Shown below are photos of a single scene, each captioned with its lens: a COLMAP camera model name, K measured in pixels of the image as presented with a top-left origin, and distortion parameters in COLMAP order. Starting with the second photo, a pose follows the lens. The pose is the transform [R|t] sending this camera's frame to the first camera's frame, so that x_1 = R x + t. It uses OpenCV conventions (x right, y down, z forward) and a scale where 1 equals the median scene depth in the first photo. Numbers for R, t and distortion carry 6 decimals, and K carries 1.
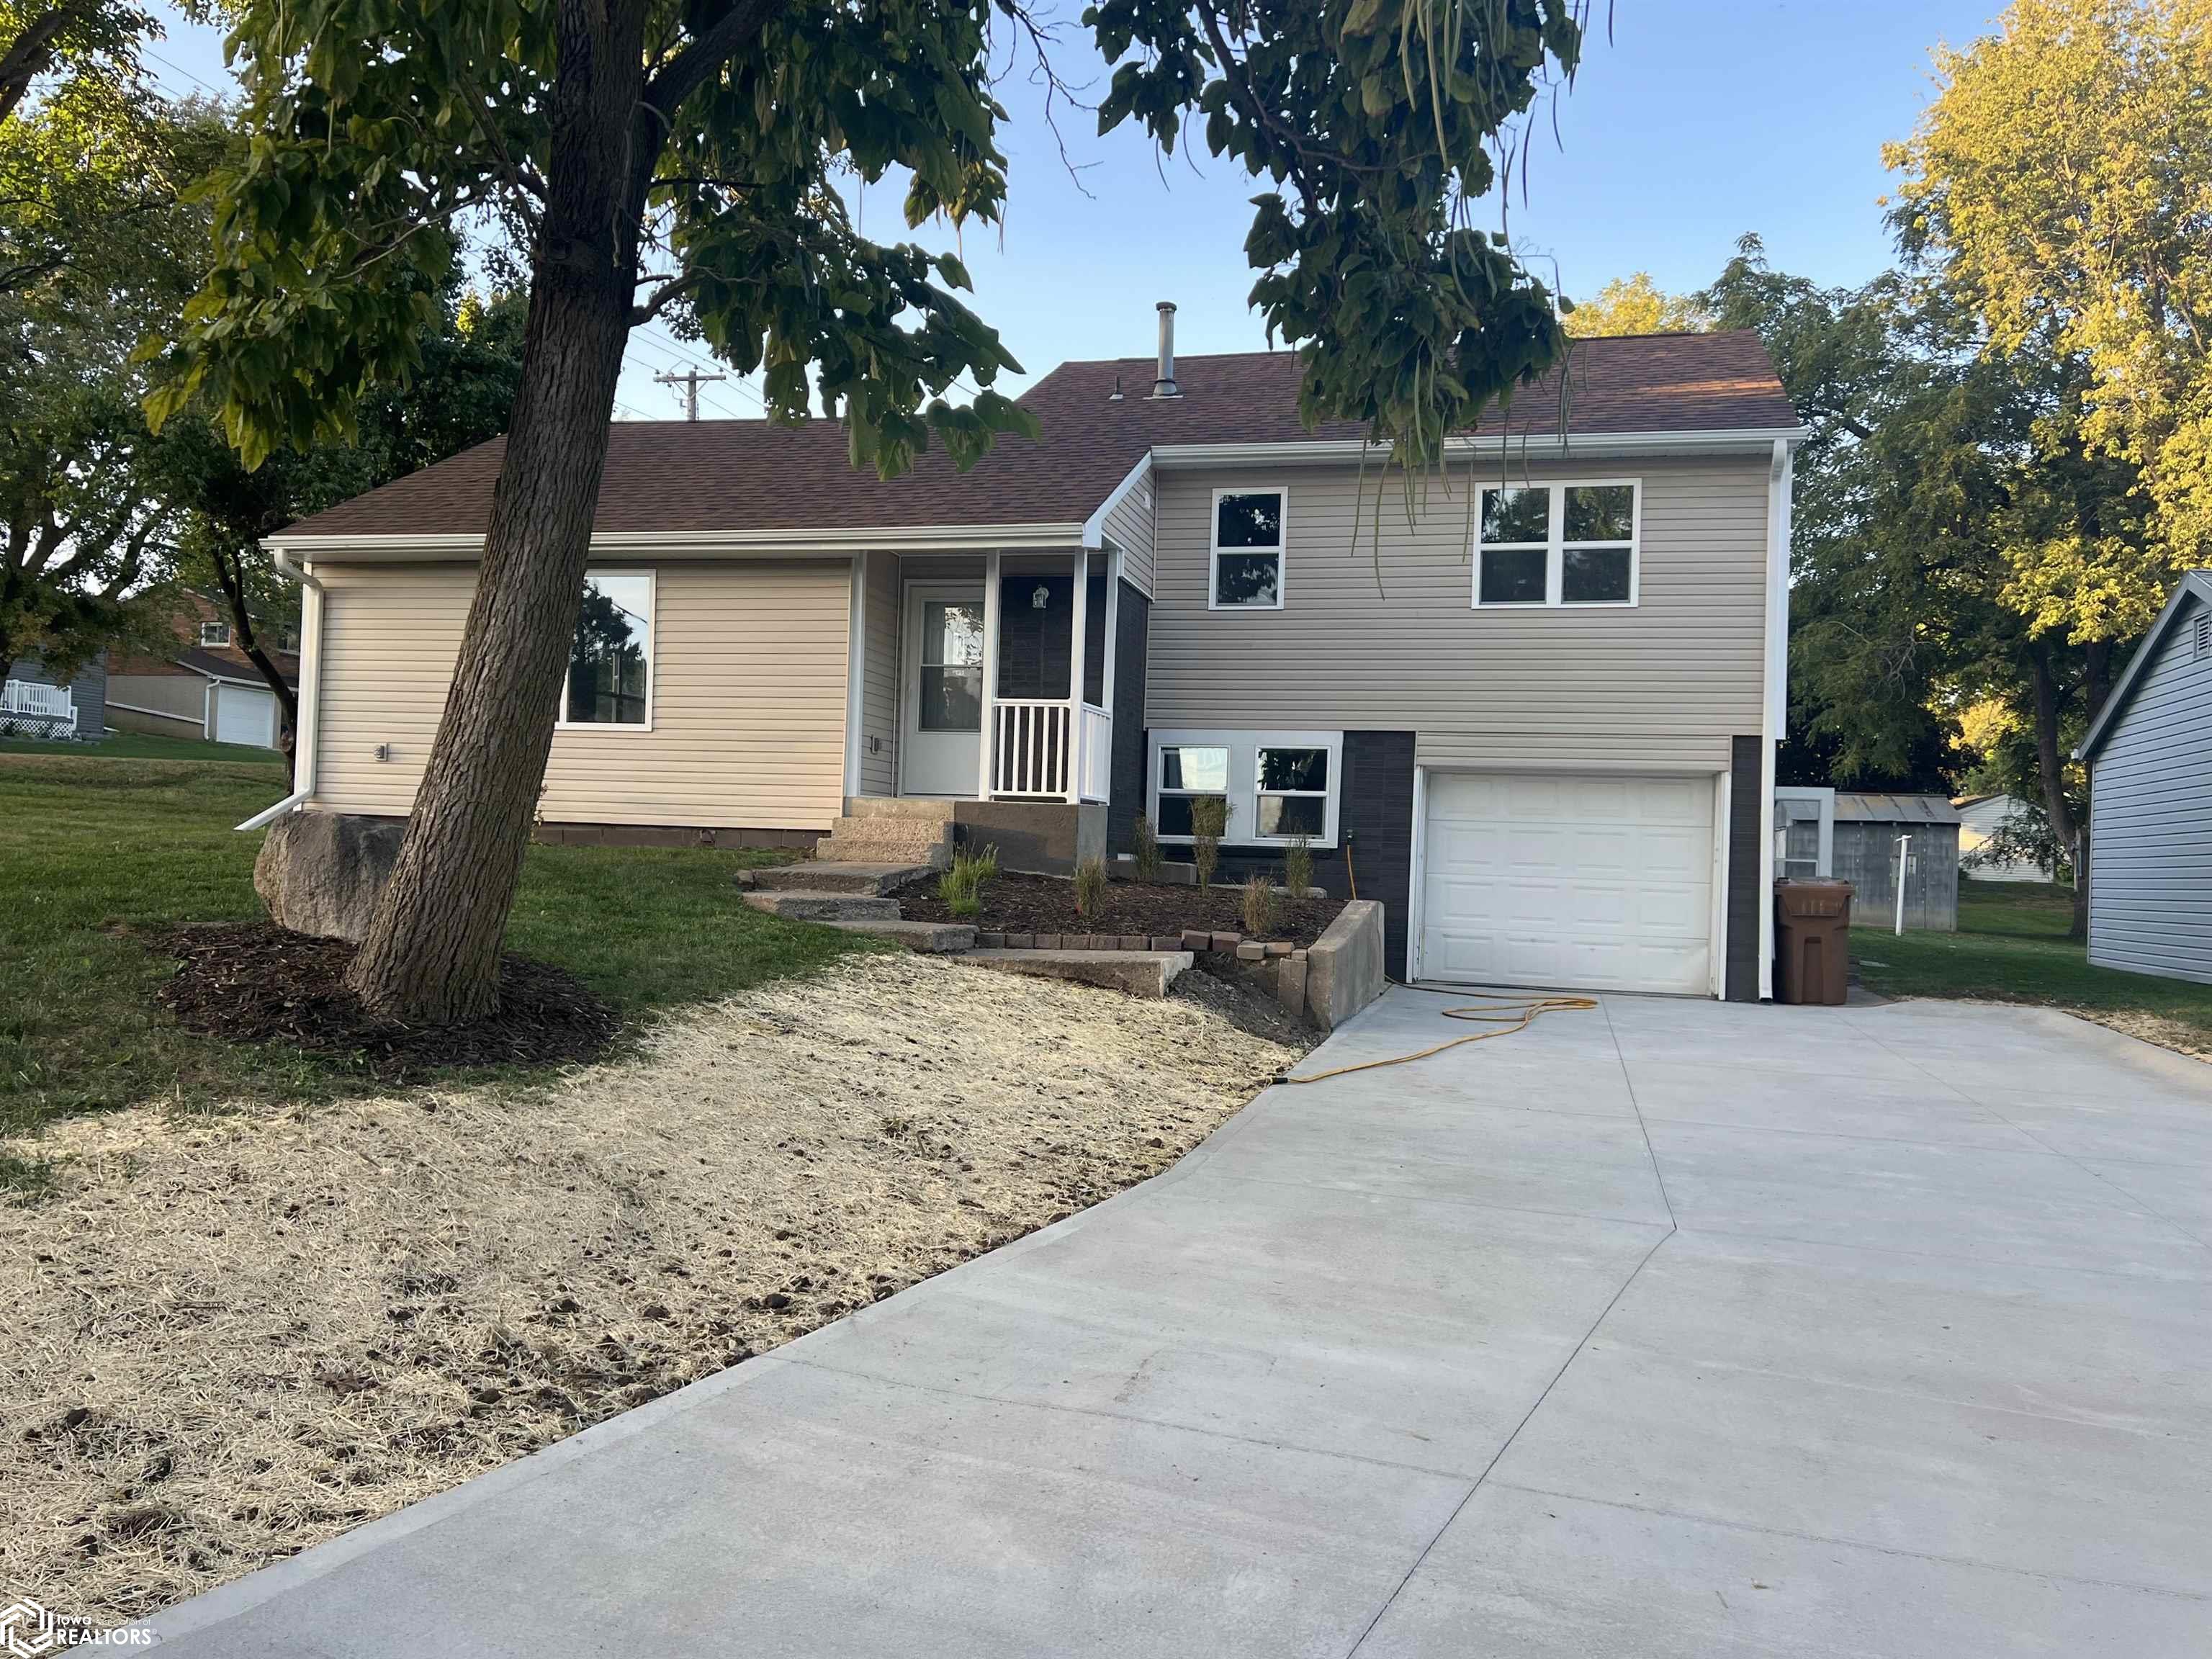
lens RADIAL K [[1721.0, 0, 1093.2], [0, 1721.0, 843.2], [0, 0, 1]] dist [0.054824, -0.053481]
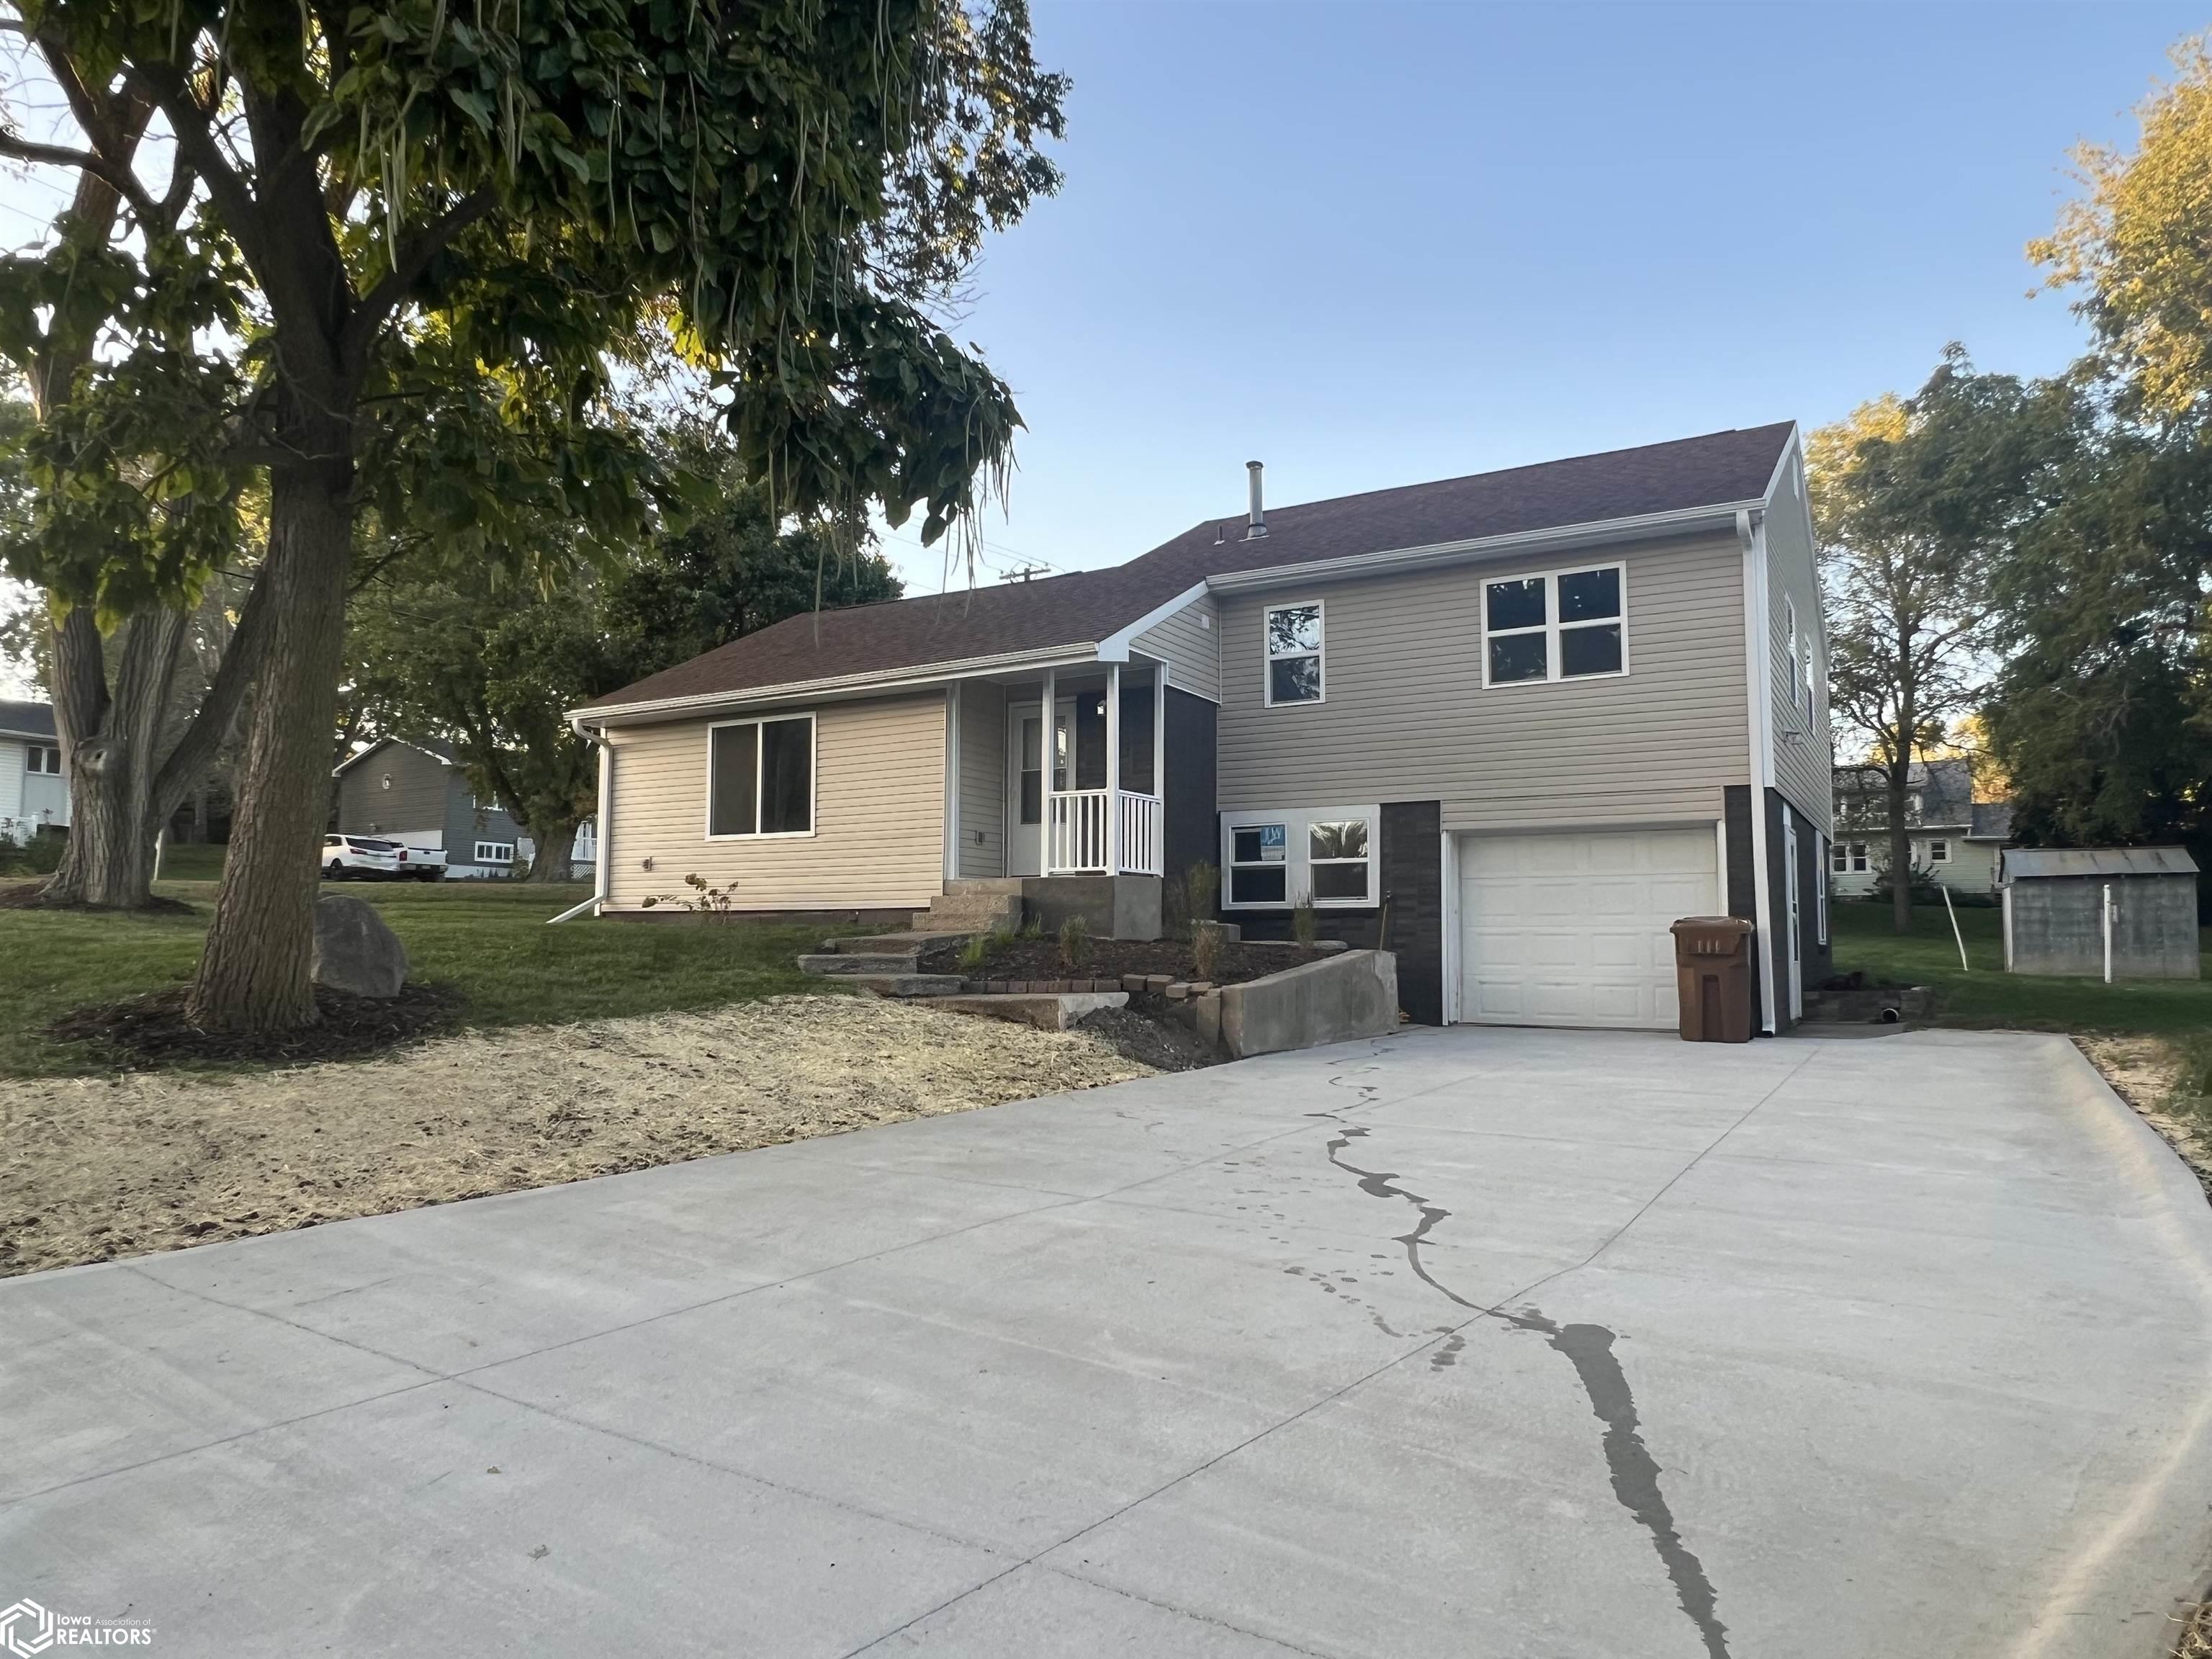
lens RADIAL K [[1423.3, 0, 1105.3], [0, 1423.3, 839.1], [0, 0, 1]] dist [-0.005572, 0.004335]
pose [[0.959606, -0.052959, -0.276318, 0.240302], [0.032666, 0.996454, -0.077534, 0.025927], [0.279444, 0.065375, 0.957934, 0.051639]]
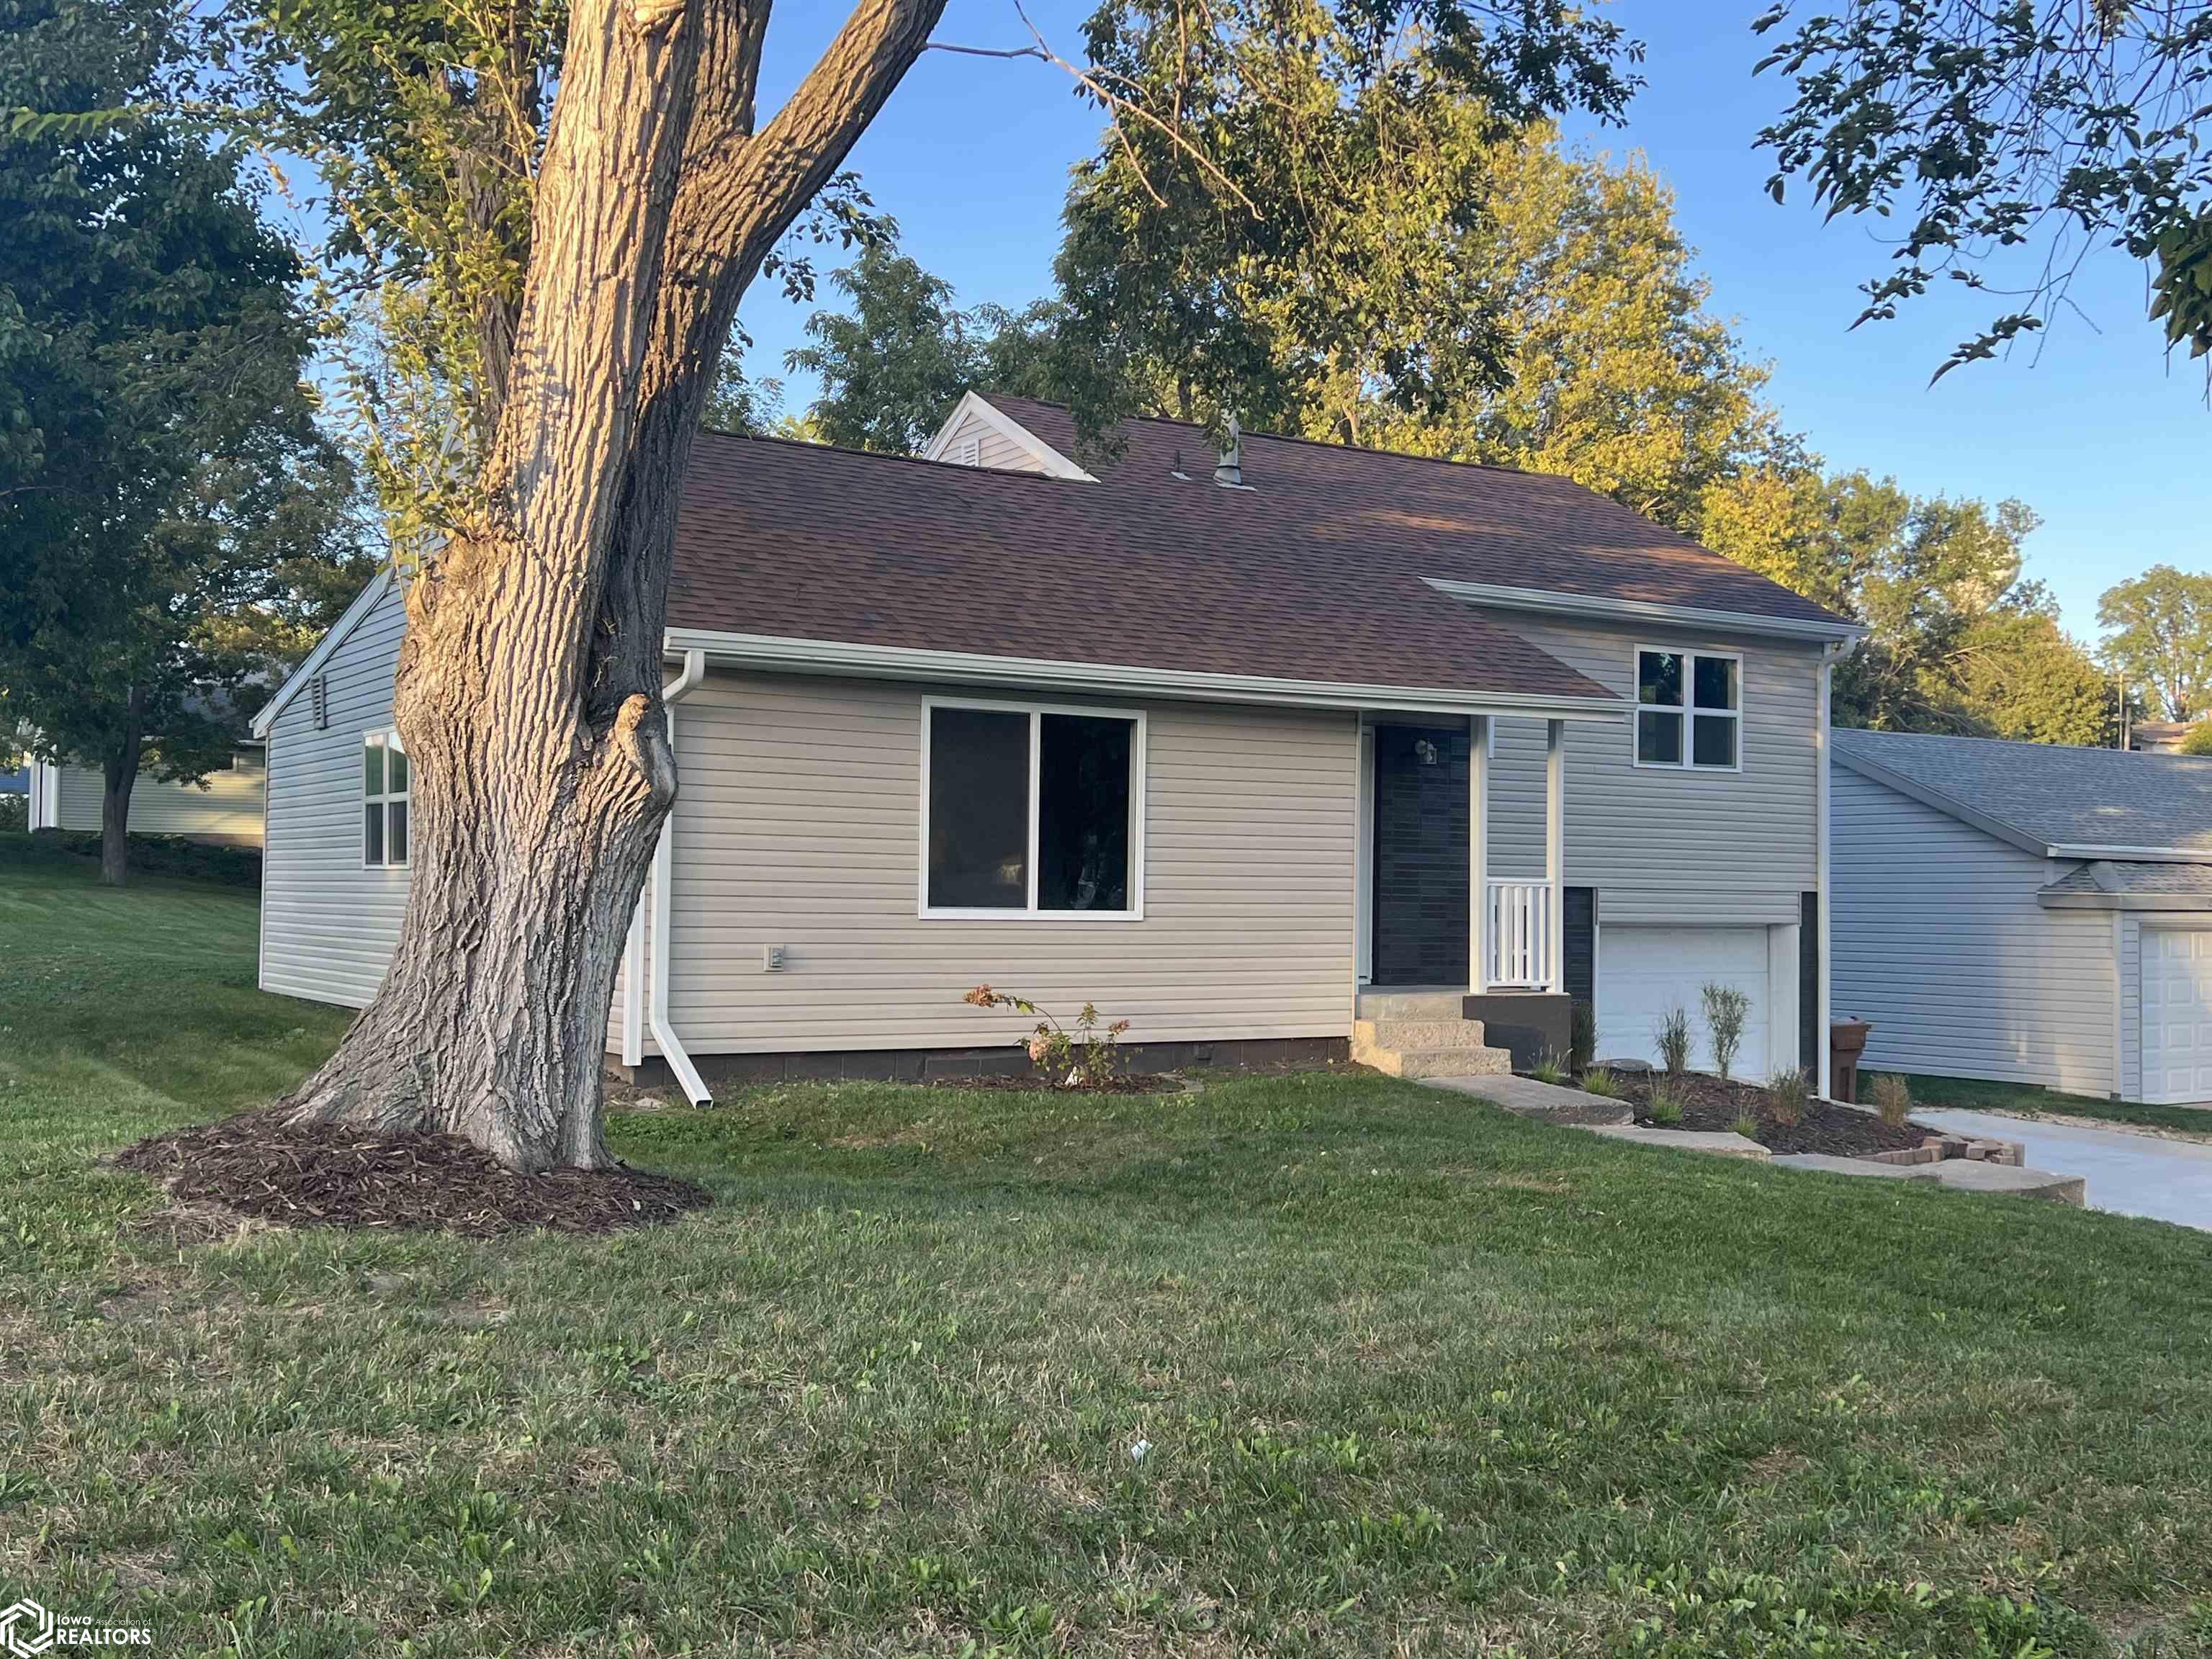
lens RADIAL K [[2289.9, 0, 1105.8], [0, 2289.9, 829.7], [0, 0, 1]] dist [0.000234, 0.000000]
pose [[0.682914, -0.006347, 0.730472, -1.006800], [0.002373, 0.999976, 0.006471, -0.111076], [-0.730495, -0.002685, 0.682912, 0.313468]]
